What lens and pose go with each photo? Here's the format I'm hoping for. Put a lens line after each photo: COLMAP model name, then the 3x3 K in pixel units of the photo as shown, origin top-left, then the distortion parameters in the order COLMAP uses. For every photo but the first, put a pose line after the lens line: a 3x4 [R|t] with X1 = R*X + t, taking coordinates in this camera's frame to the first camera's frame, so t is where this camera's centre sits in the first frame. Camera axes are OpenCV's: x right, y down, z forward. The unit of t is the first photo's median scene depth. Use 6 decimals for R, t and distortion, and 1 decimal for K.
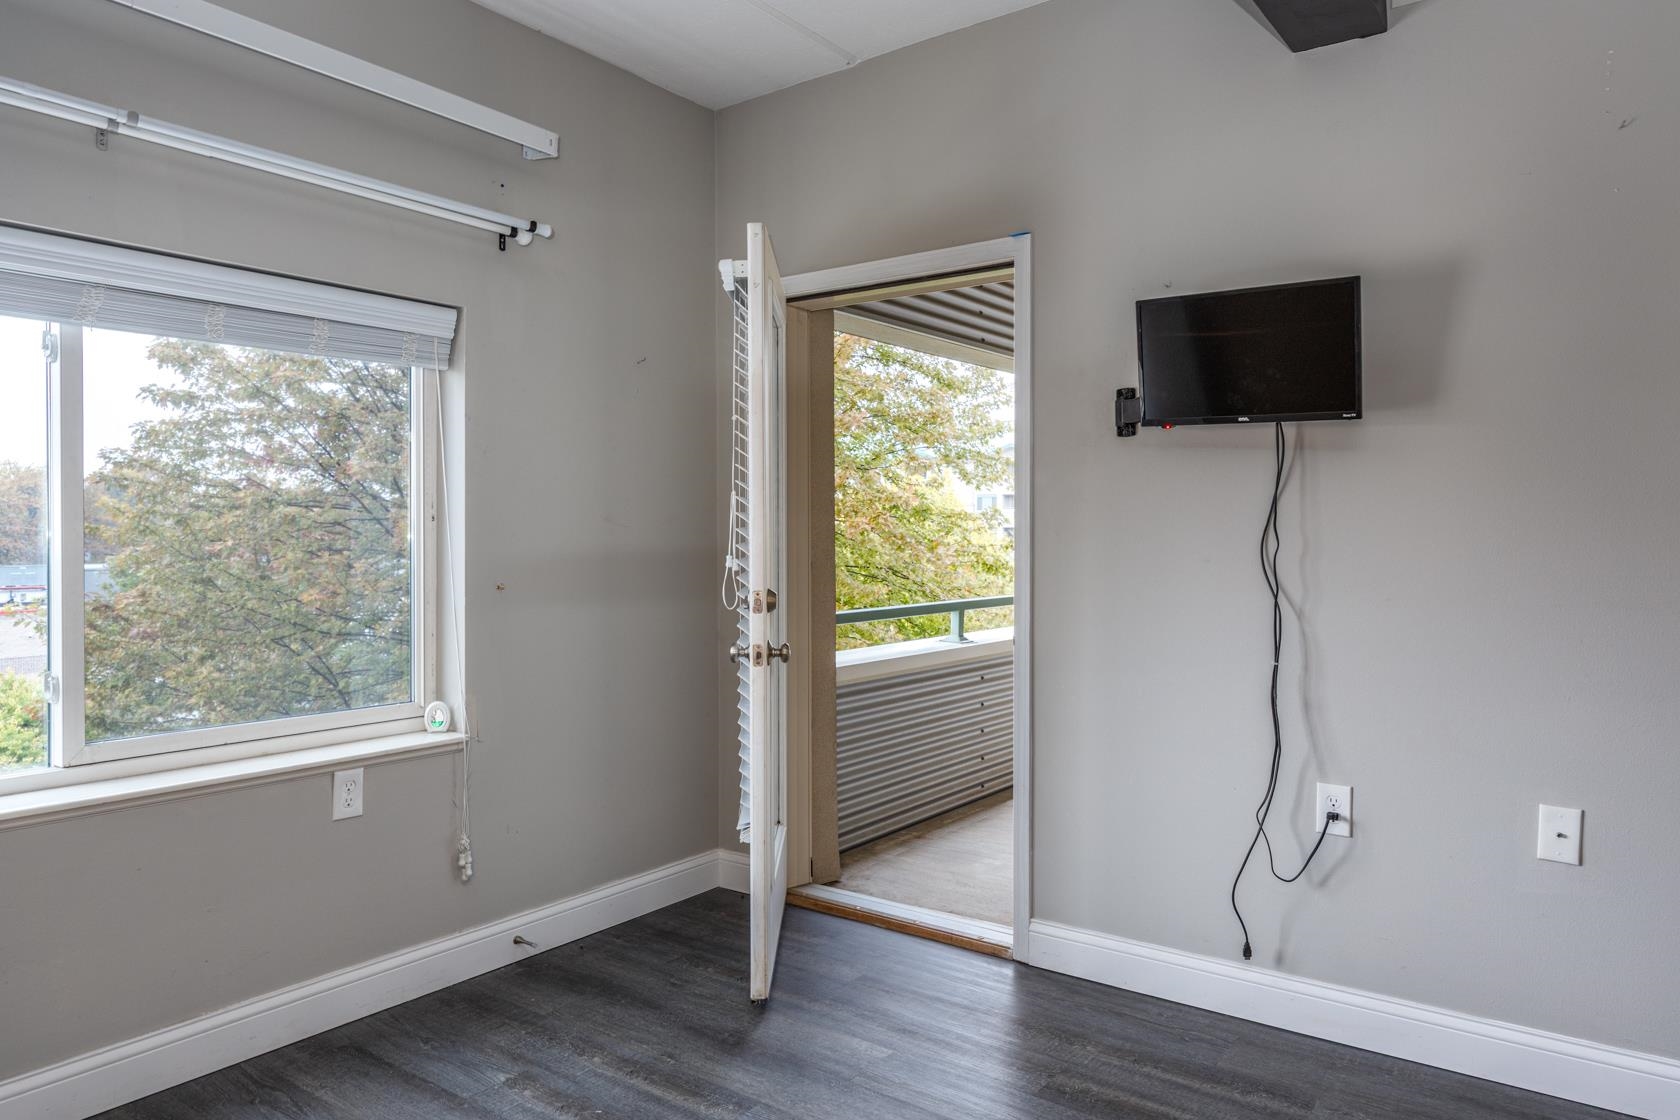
lens RADIAL K [[1115.6, 0, 843.7], [0, 1115.6, 549.7], [0, 0, 1]] dist [0.005350, 0.001321]
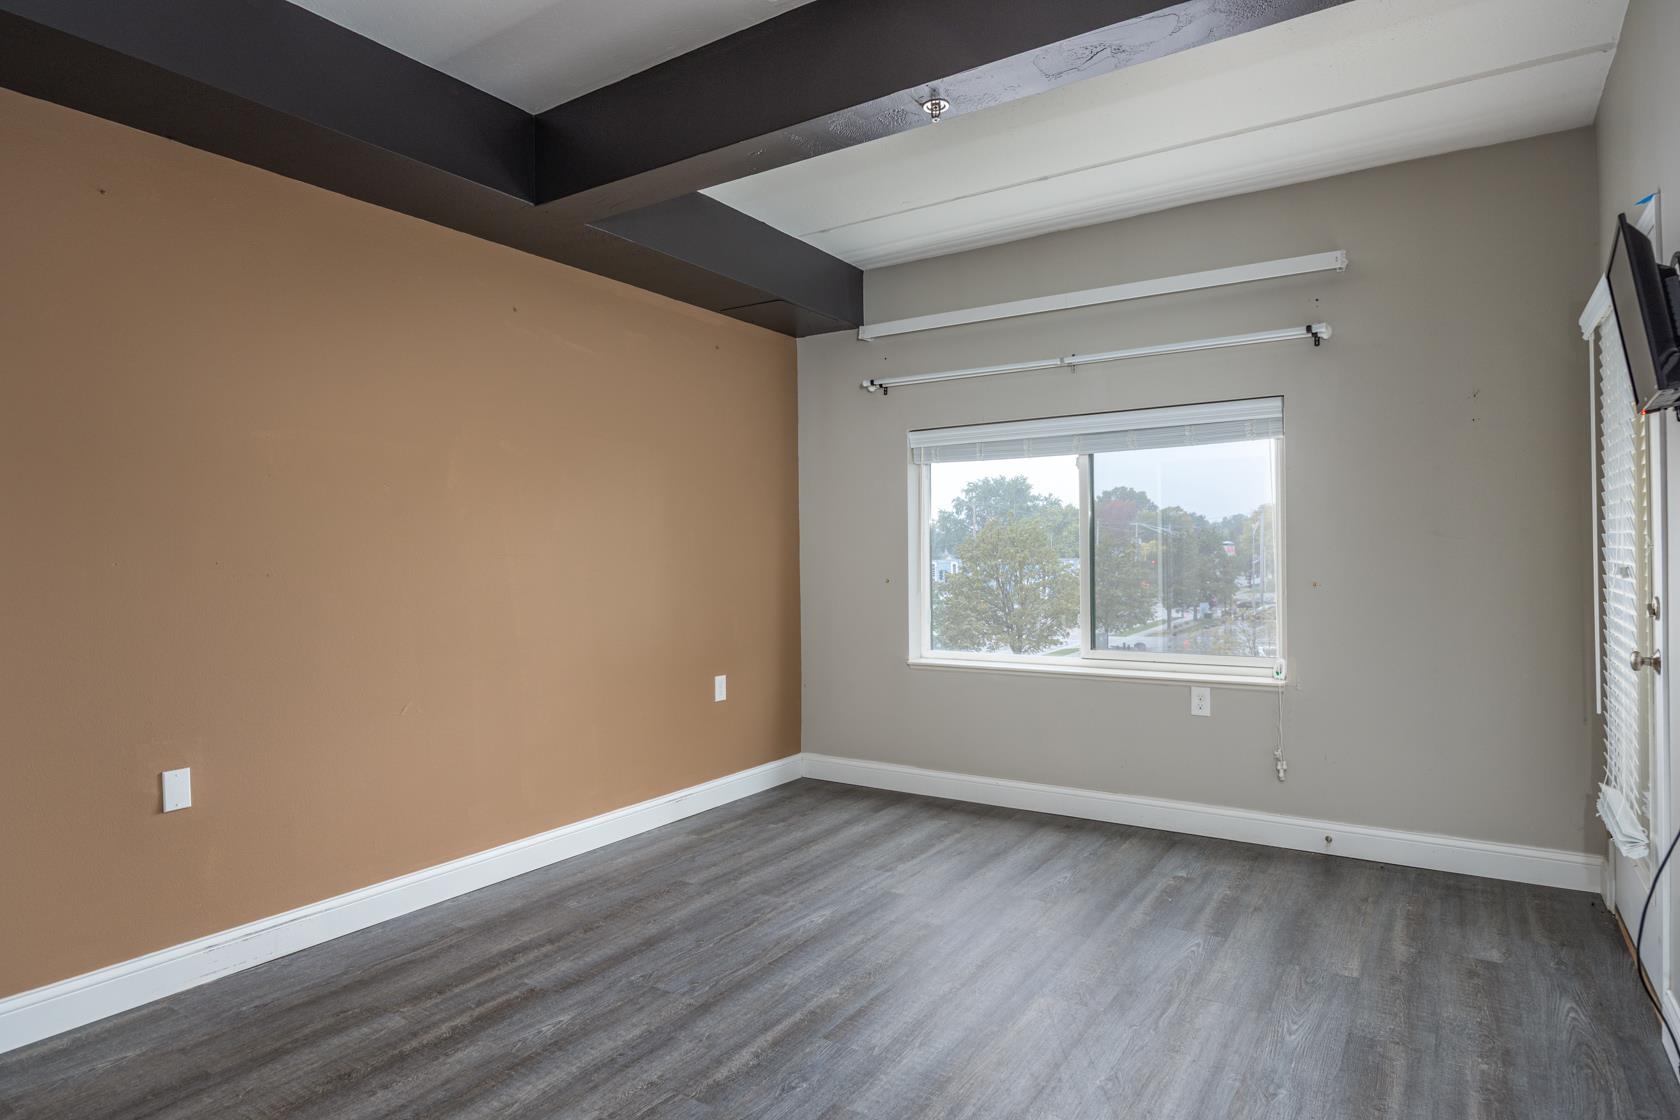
lens RADIAL K [[971.1, 0, 841.8], [0, 971.1, 558.7], [0, 0, 1]] dist [0.004858, 0.001425]
pose [[0.059771, 0.001897, -0.998210, 1.009236], [-0.004762, 0.999987, 0.001616, 0.002241], [0.998201, 0.004657, 0.059779, 0.370929]]
